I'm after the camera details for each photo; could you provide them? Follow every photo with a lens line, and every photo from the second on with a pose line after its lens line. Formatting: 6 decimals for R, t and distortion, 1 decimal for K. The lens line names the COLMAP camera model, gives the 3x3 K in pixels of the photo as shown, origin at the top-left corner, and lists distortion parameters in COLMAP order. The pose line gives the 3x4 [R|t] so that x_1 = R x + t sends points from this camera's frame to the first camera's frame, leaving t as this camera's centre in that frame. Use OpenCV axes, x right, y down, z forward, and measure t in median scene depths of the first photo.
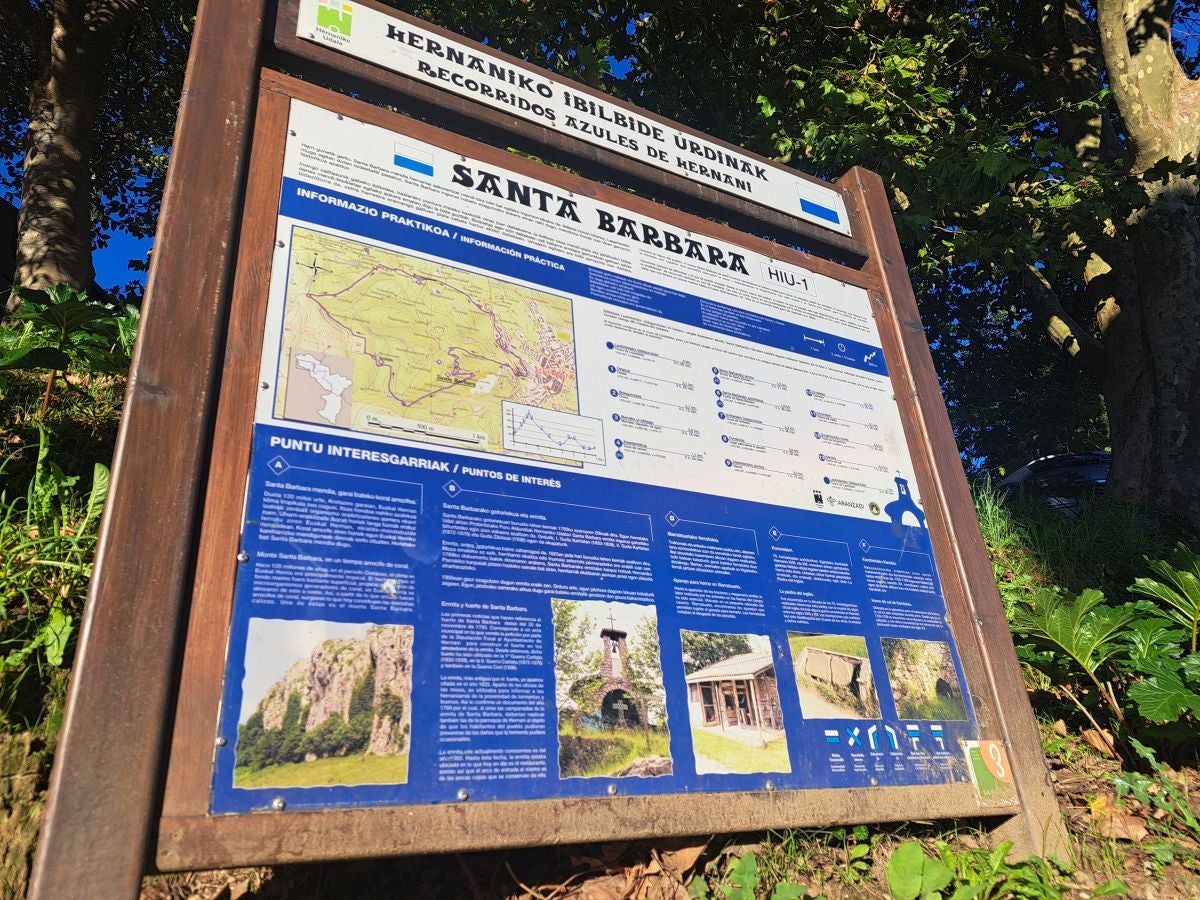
lens RADIAL K [[856.9, 0, 616.8], [0, 856.9, 452.8], [0, 0, 1]] dist [0.086549, -0.089276]
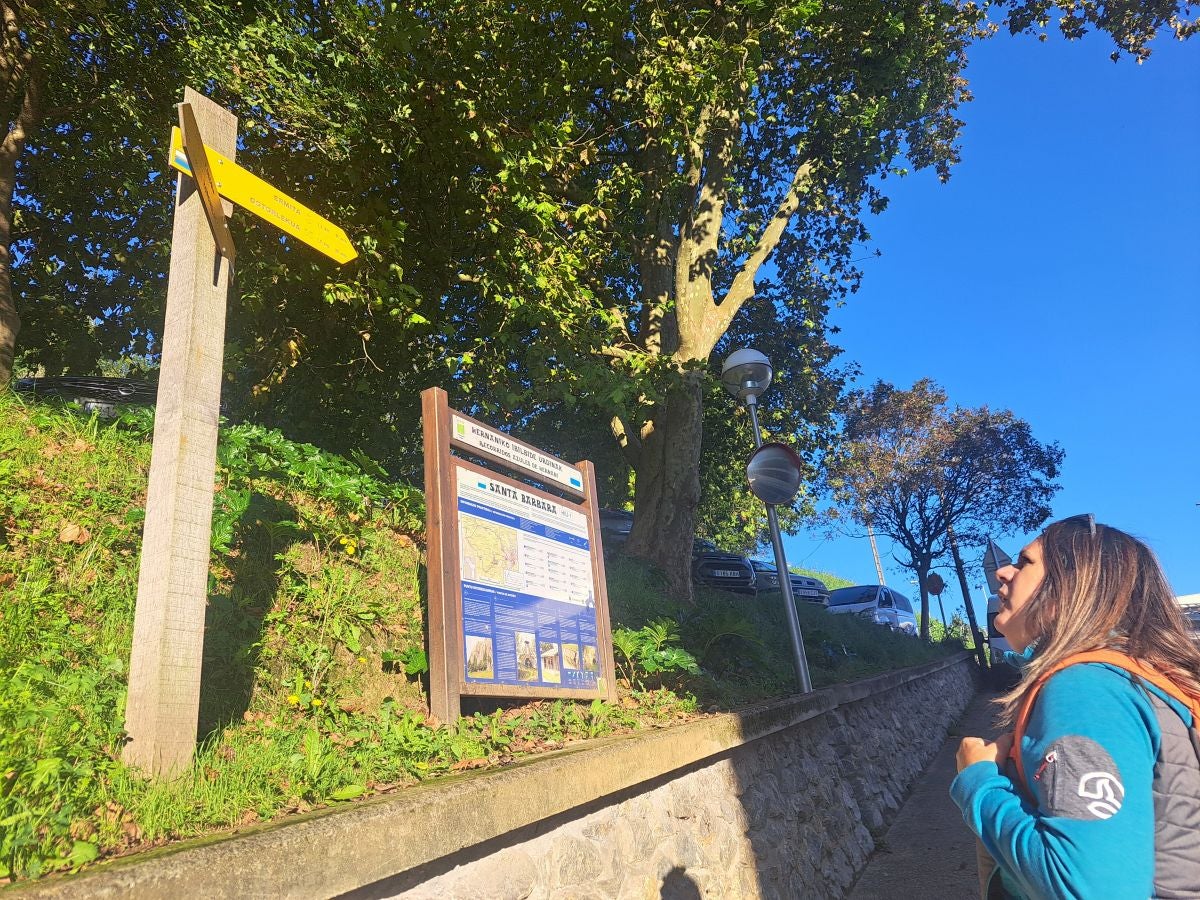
lens RADIAL K [[856.9, 0, 616.8], [0, 856.9, 452.8], [0, 0, 1]] dist [0.086549, -0.089276]
pose [[0.856160, 0.171841, 0.487299, -1.273846], [-0.189238, 0.981835, -0.013751, -0.471955], [-0.480810, -0.080443, 0.873127, -1.810951]]
